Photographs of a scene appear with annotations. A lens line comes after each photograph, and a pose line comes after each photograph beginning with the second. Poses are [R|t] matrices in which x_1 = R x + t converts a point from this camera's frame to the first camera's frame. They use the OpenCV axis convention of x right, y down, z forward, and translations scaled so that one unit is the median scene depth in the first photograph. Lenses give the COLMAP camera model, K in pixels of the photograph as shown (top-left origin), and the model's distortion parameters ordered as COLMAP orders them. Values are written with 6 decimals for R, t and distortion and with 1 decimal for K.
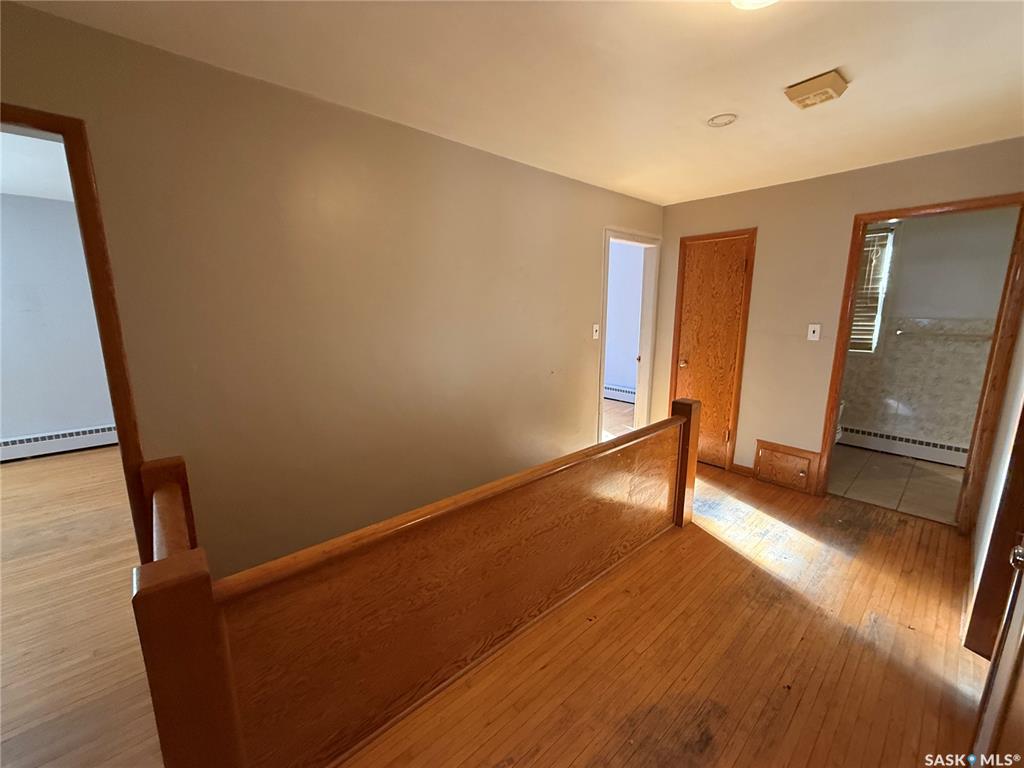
lens RADIAL K [[408.1, 0, 510.3], [0, 408.1, 383.5], [0, 0, 1]] dist [0.001135, -0.000210]
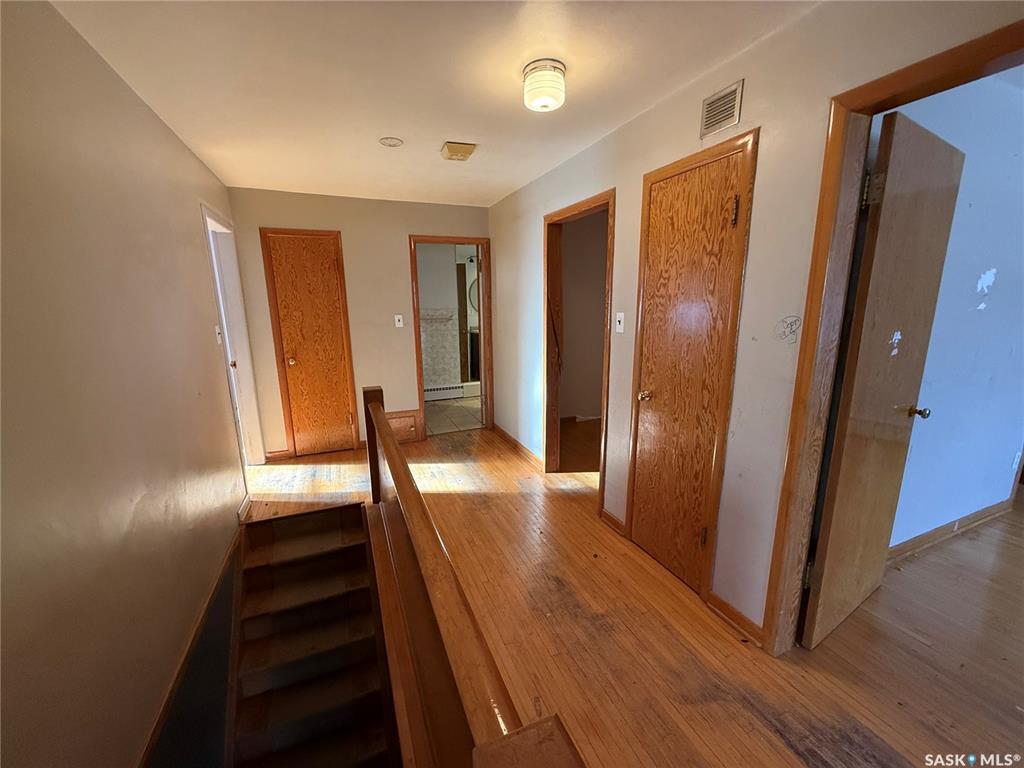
lens RADIAL K [[408.1, 0, 509.3], [0, 408.1, 382.5], [0, 0, 1]] dist [0.001135, -0.000210]
pose [[0.324529, -0.191103, 0.926369, -0.334035], [0.185225, 0.973256, 0.135887, -0.038700], [-0.927563, 0.127488, 0.351247, 0.204354]]
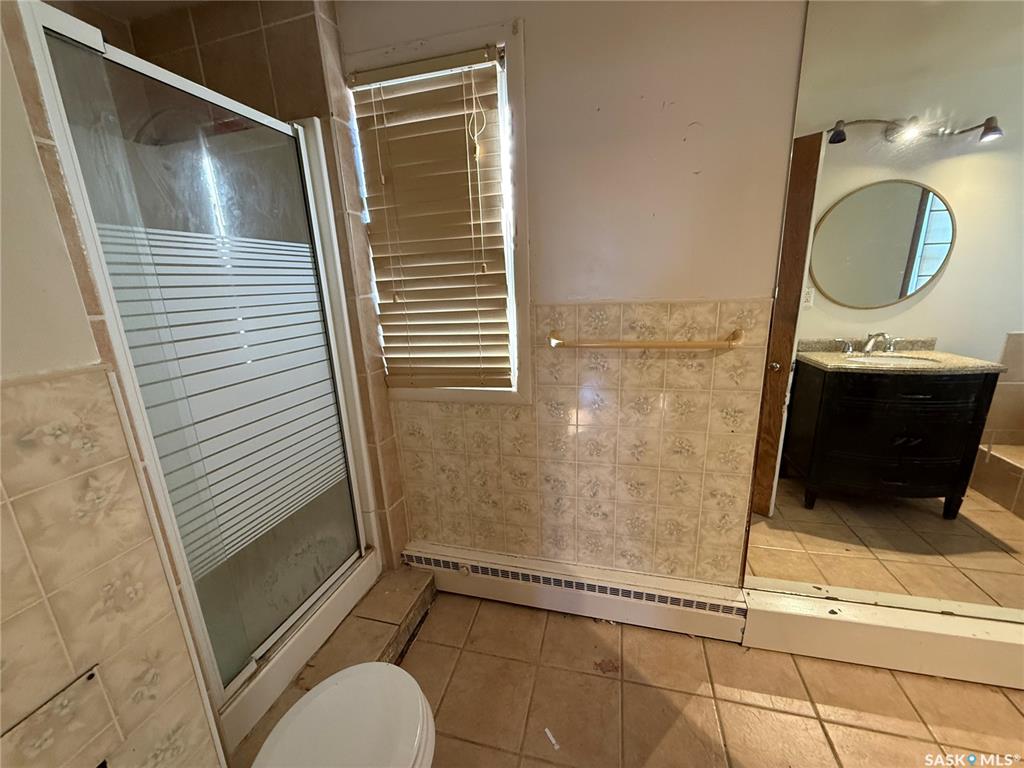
lens RADIAL K [[408.1, 0, 509.4], [0, 408.1, 387.8], [0, 0, 1]] dist [0.001135, -0.000210]
pose [[0.834289, -0.173020, 0.523474, 0.749308], [0.139783, 0.984839, 0.102730, -0.135384], [-0.533312, -0.012534, 0.845826, 0.737877]]
